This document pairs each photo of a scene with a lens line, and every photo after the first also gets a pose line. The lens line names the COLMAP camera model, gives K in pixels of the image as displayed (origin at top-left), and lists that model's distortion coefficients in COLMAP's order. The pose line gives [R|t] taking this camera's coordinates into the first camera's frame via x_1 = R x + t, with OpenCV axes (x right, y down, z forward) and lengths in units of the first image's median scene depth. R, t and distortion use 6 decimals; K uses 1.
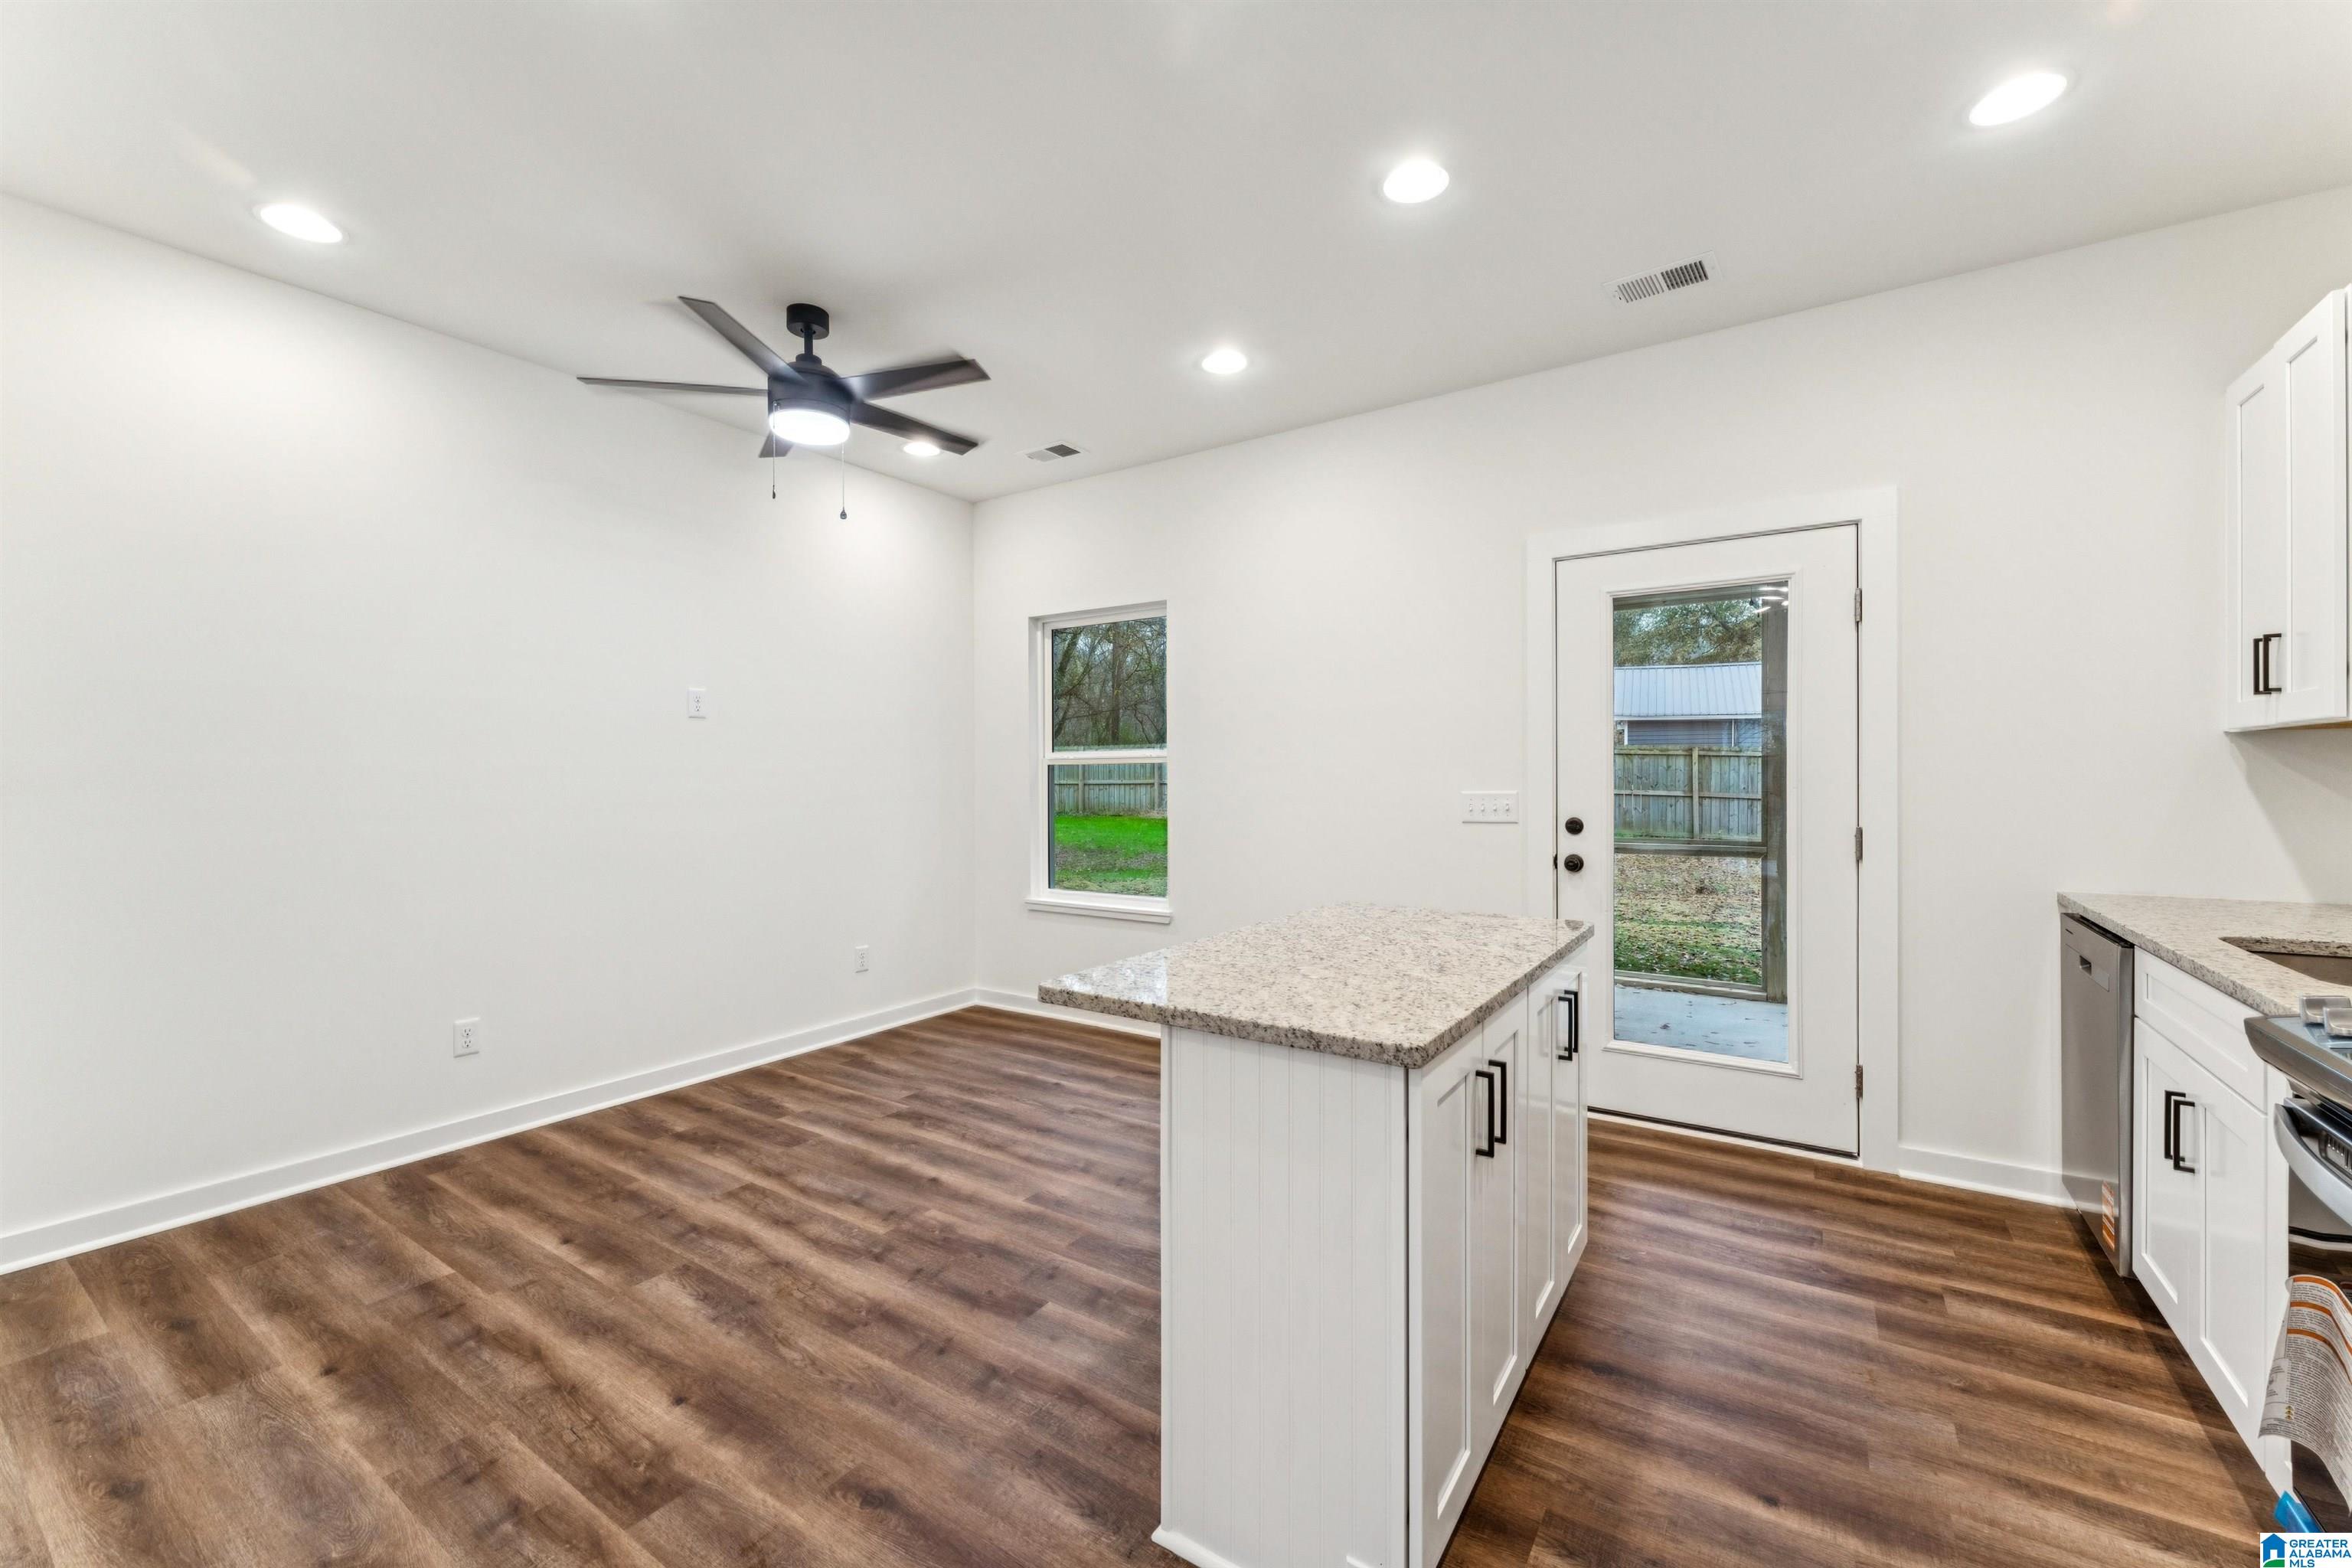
lens RADIAL K [[948.5, 0, 1174.6], [0, 948.5, 781.5], [0, 0, 1]] dist [0.000867, 0.000064]
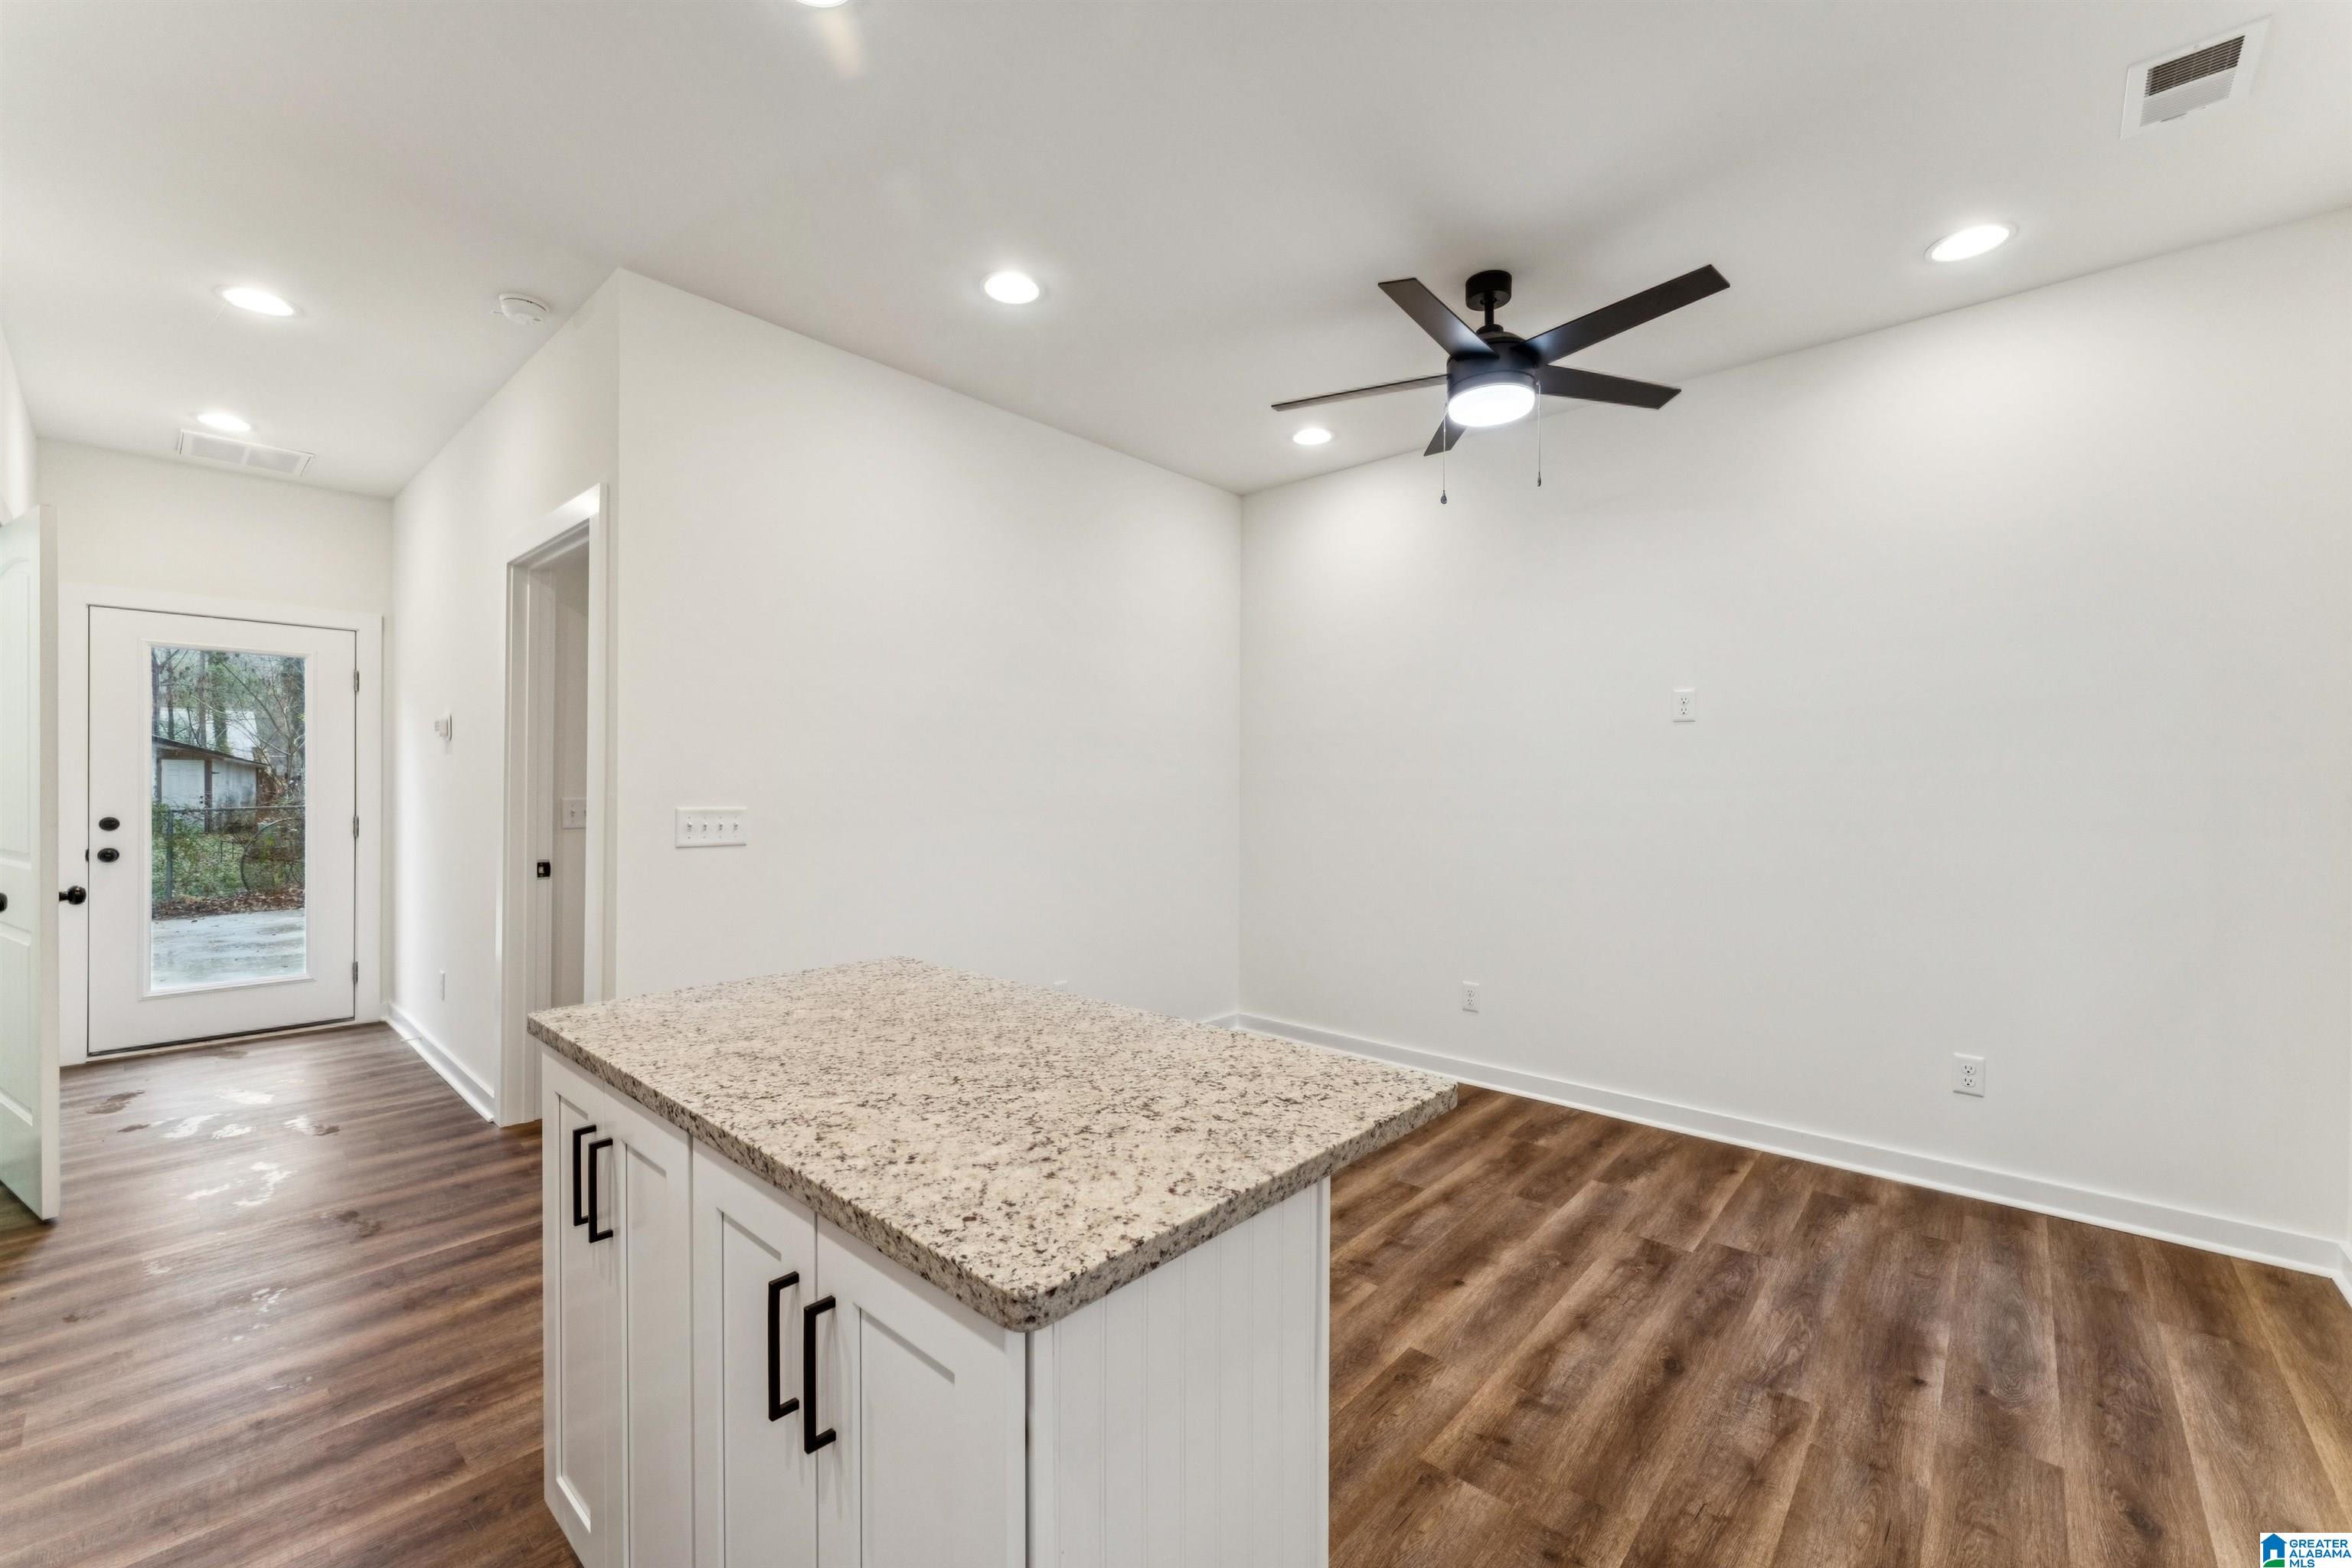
lens RADIAL K [[948.5, 0, 1181.9], [0, 948.5, 781.6], [0, 0, 1]] dist [0.000867, 0.000064]
pose [[-0.144182, -0.001723, -0.989550, 0.493012], [-0.008366, 0.999965, -0.000522, -0.007720], [0.989516, 0.008203, -0.144191, 0.735830]]
